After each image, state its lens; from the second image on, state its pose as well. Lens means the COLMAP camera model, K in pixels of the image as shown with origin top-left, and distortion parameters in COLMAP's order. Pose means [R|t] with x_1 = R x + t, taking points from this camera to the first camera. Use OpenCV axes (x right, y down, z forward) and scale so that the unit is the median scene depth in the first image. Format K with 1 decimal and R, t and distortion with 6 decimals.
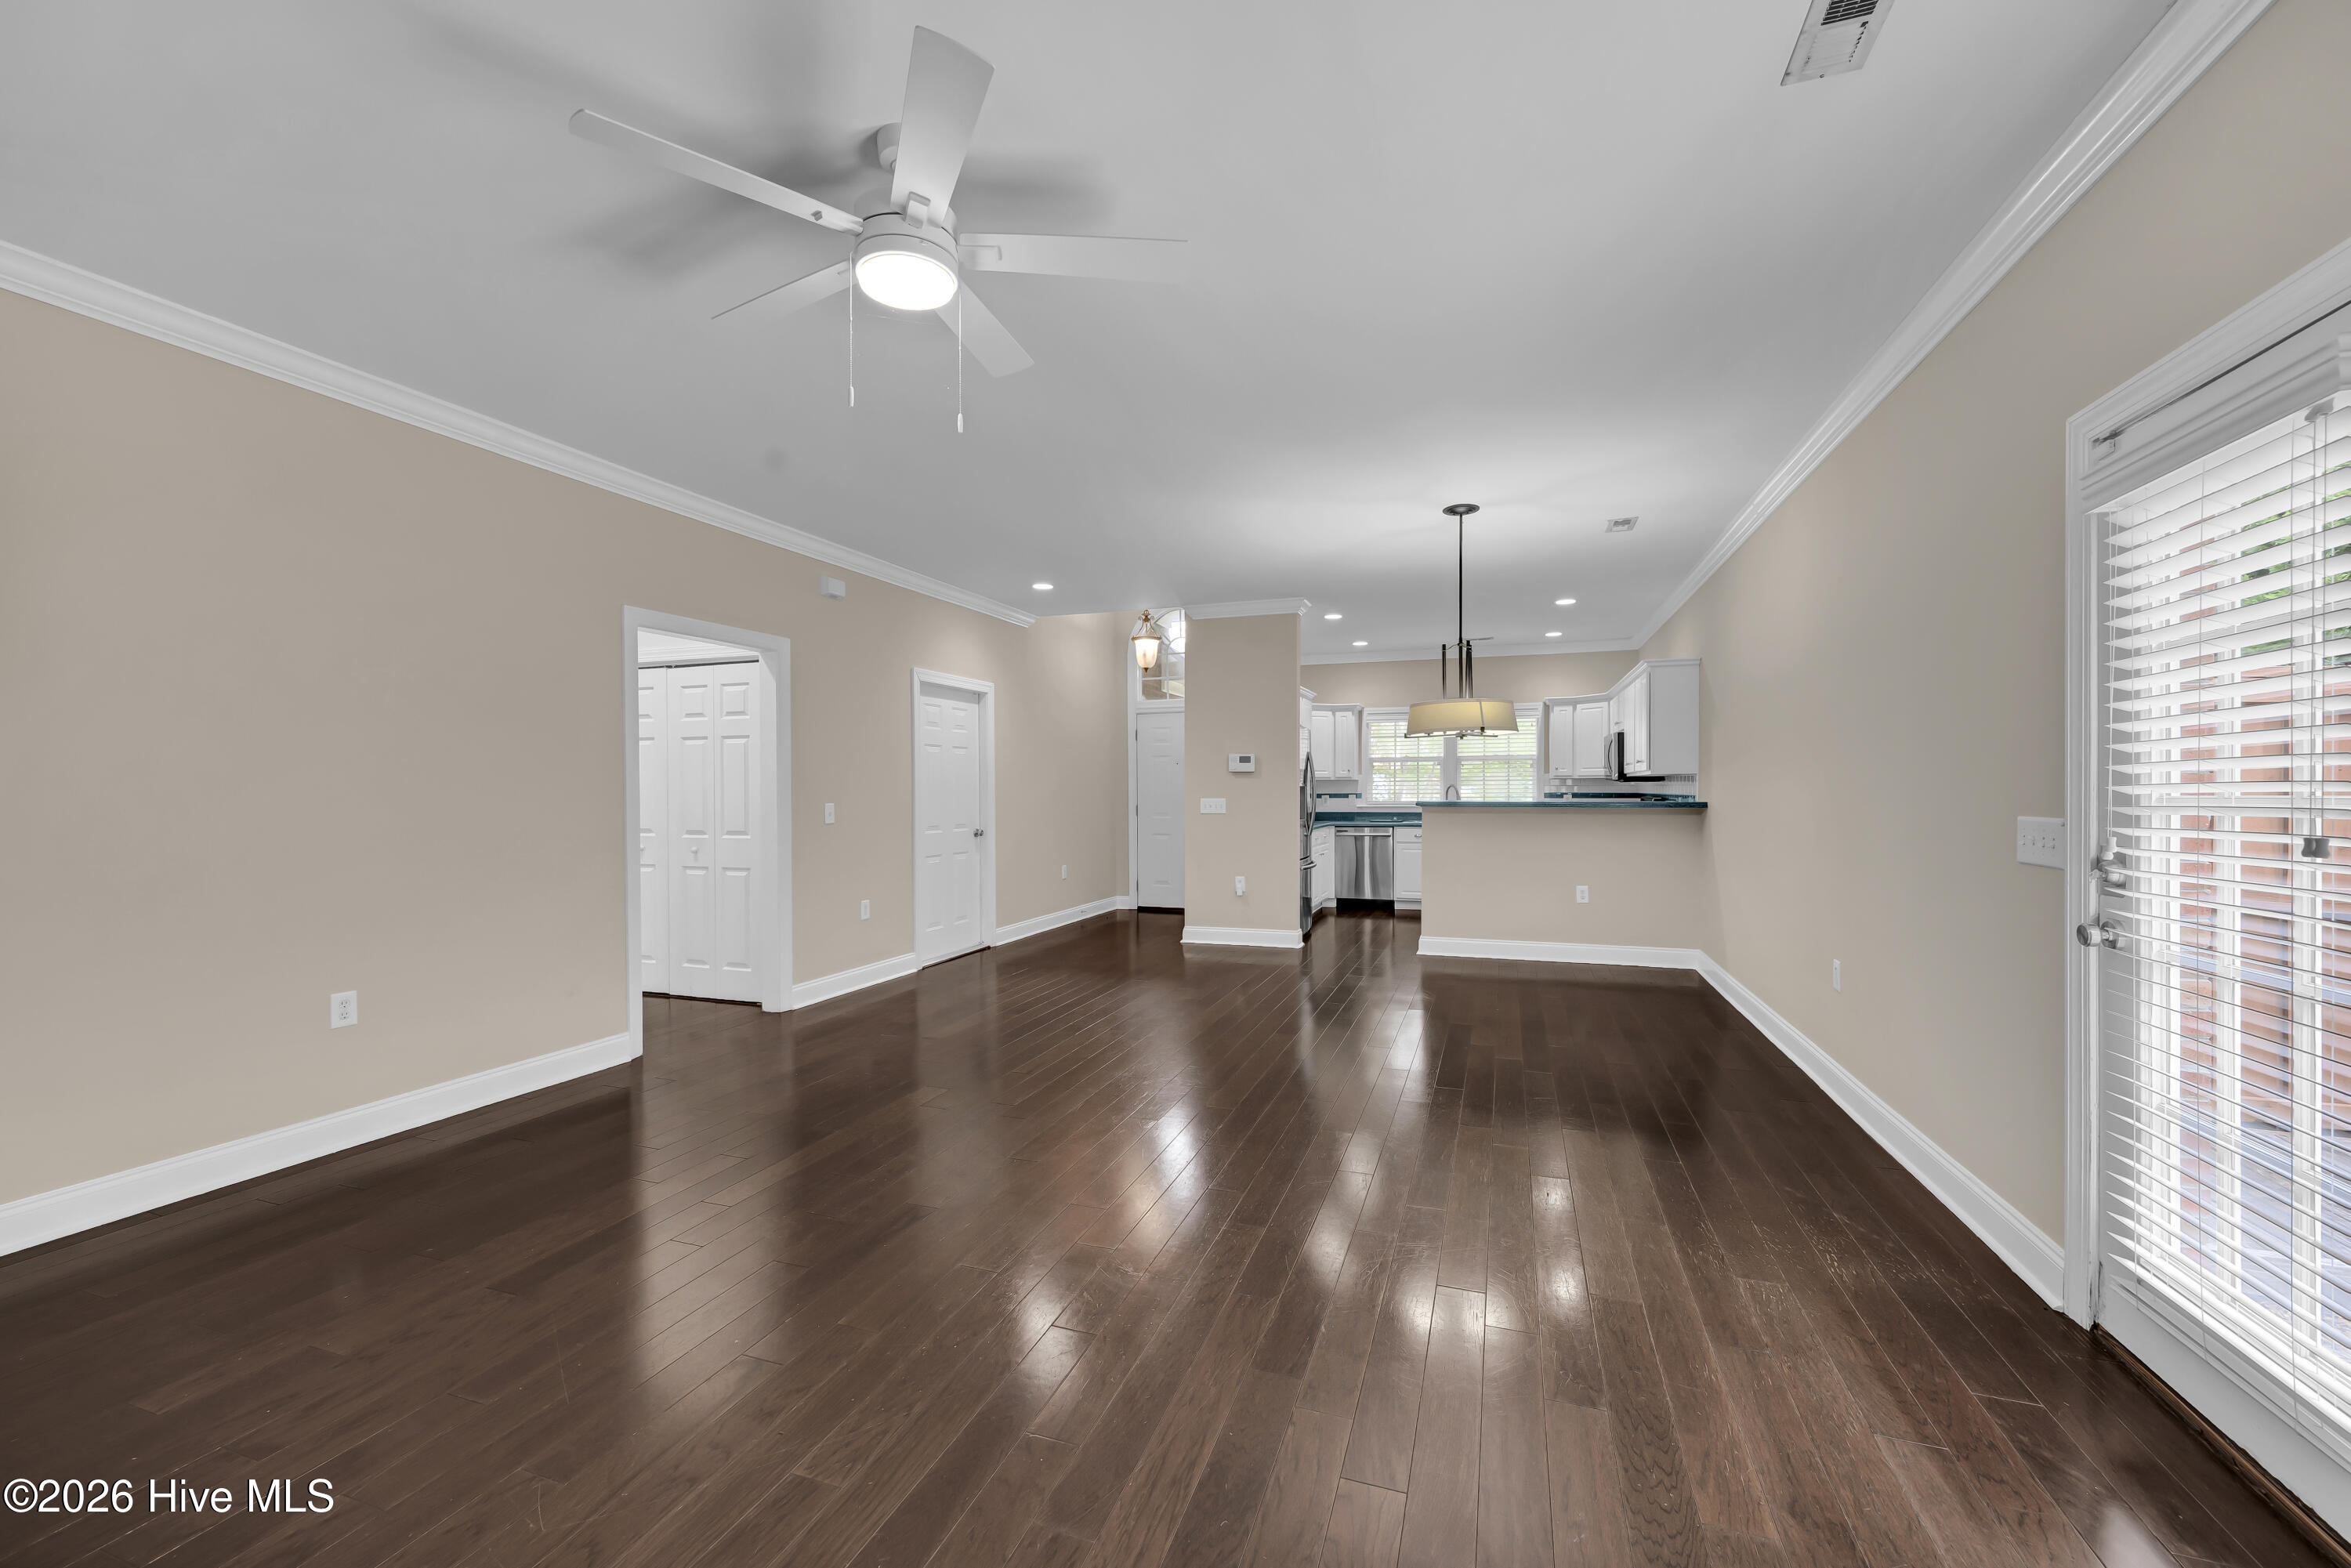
lens RADIAL K [[923.7, 0, 1184.3], [0, 923.7, 805.5], [0, 0, 1]] dist [-0.000763, -0.000116]
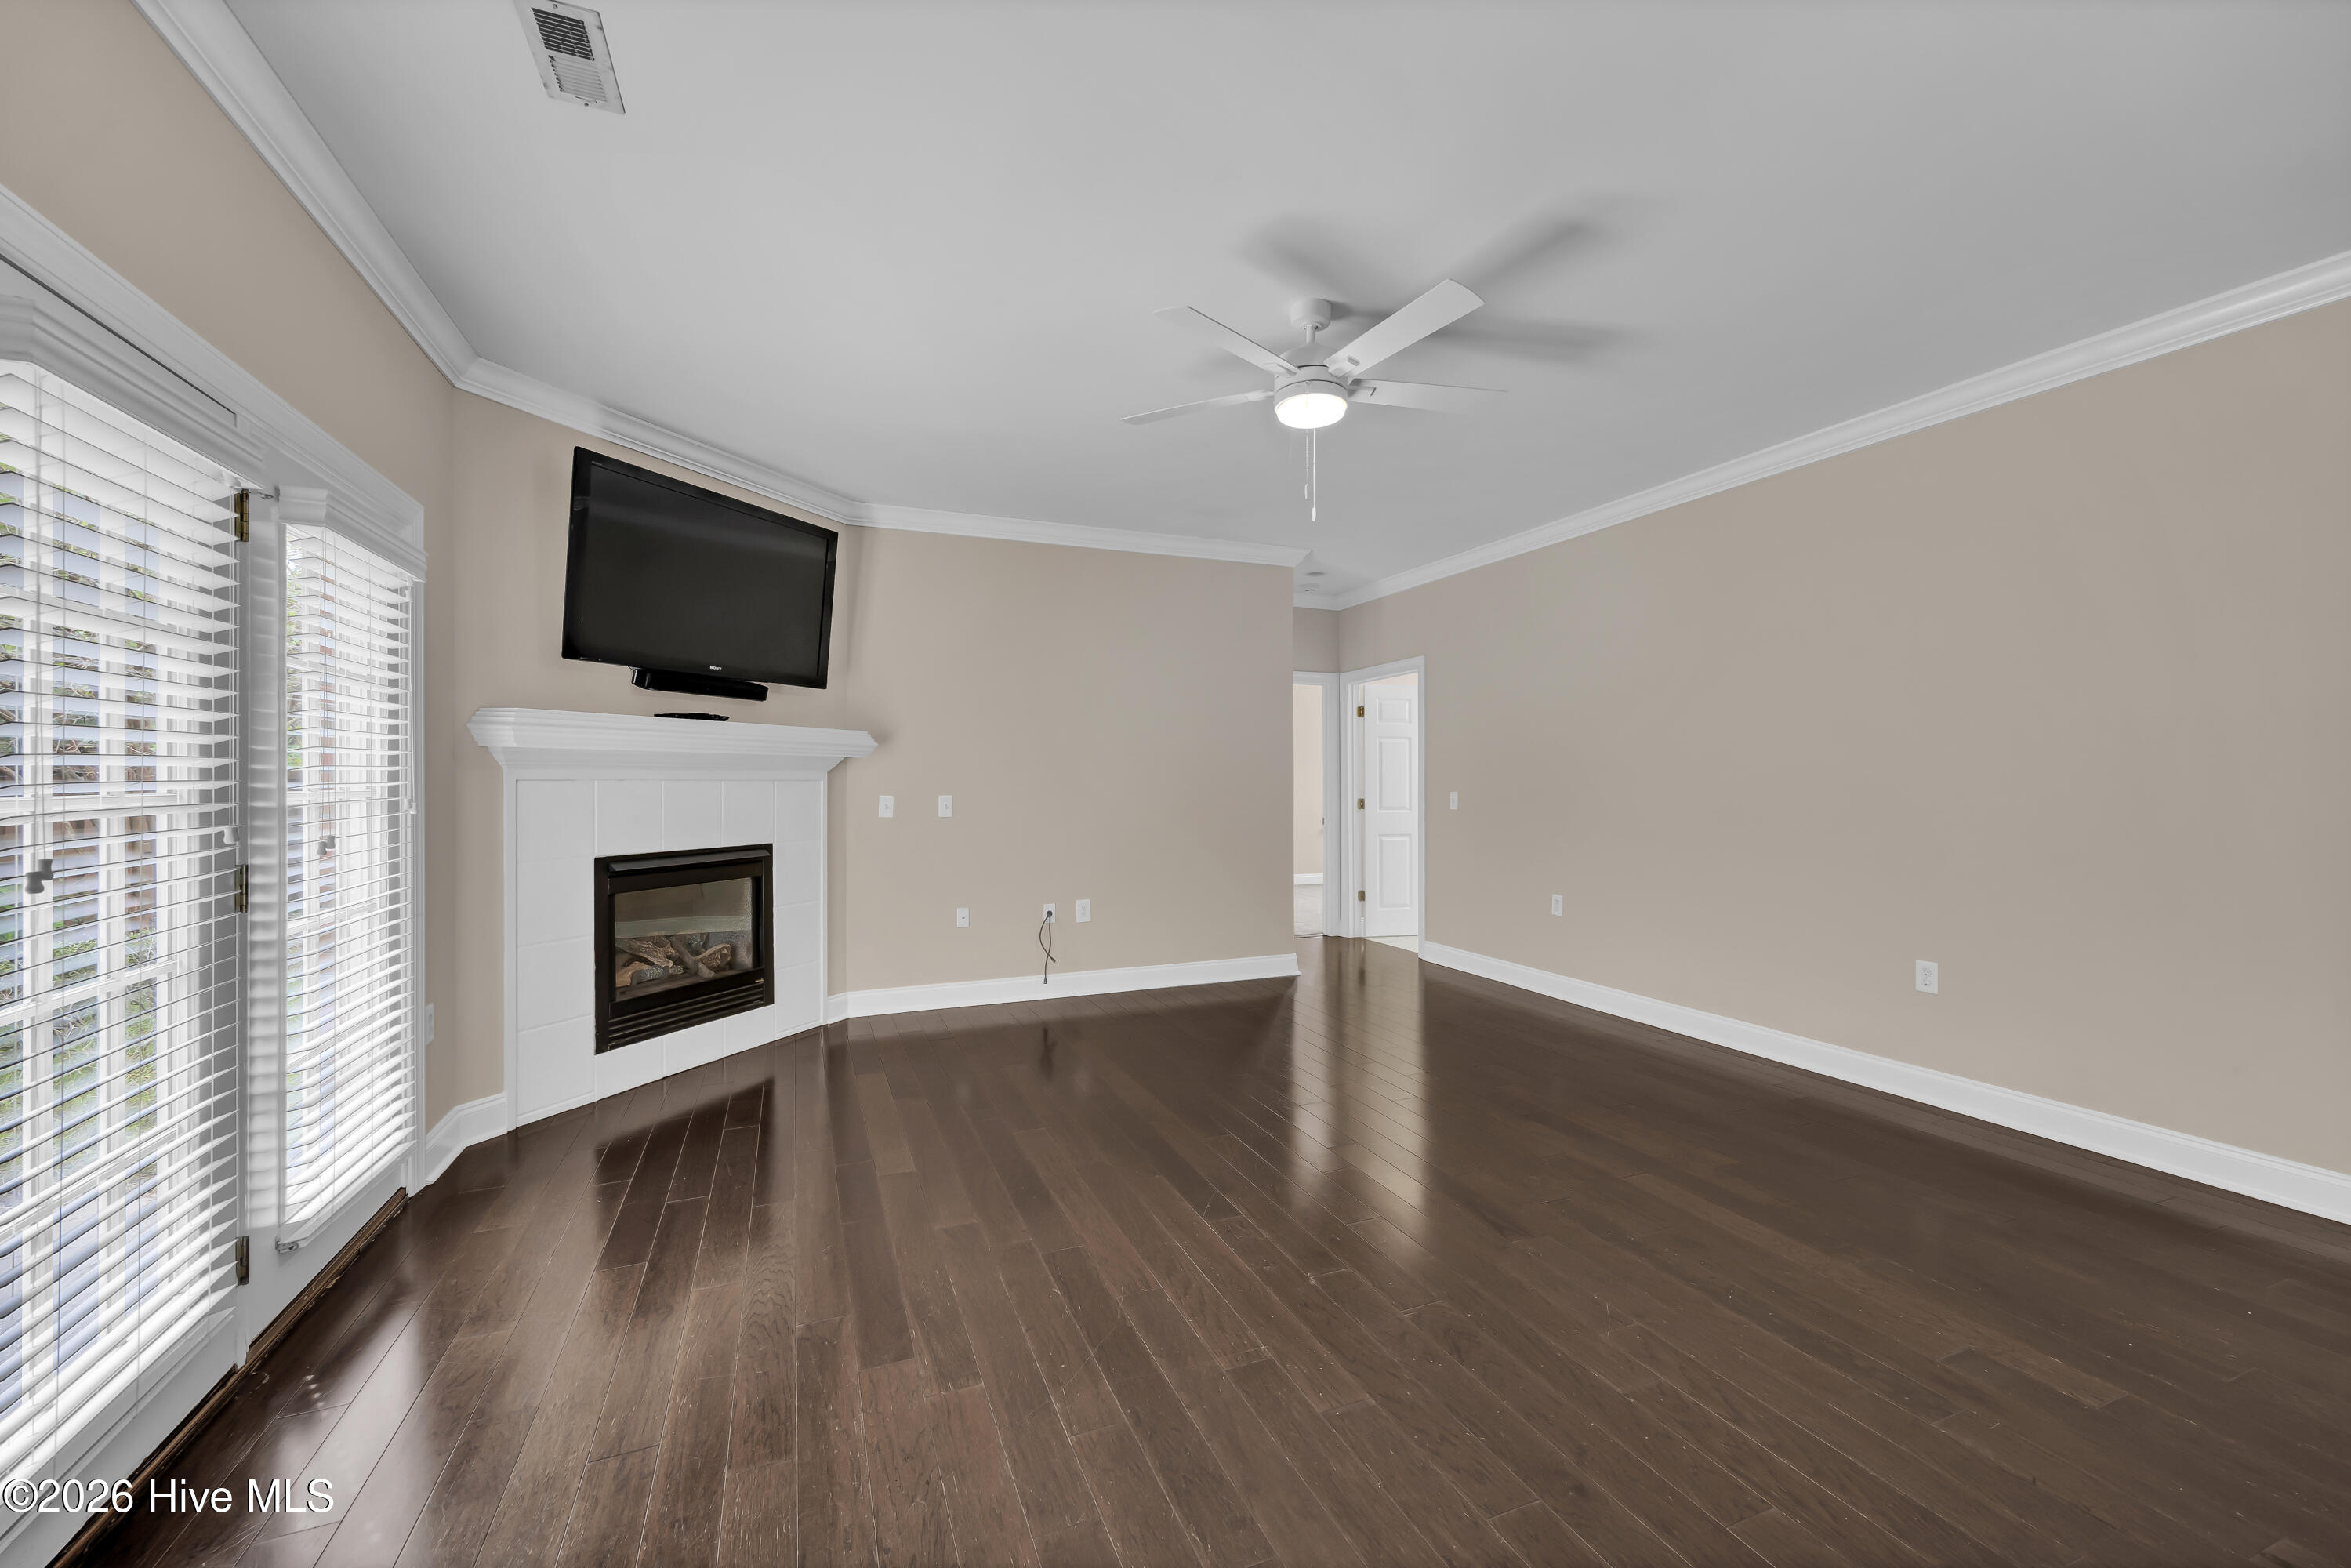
lens RADIAL K [[945.6, 0, 1189.3], [0, 945.6, 782.0], [0, 0, 1]] dist [0.000320, -0.000037]
pose [[-0.743737, 0.005312, -0.668451, 0.219992], [-0.007294, 0.999844, 0.016062, -0.010561], [0.668432, 0.016822, -0.743583, 0.548708]]
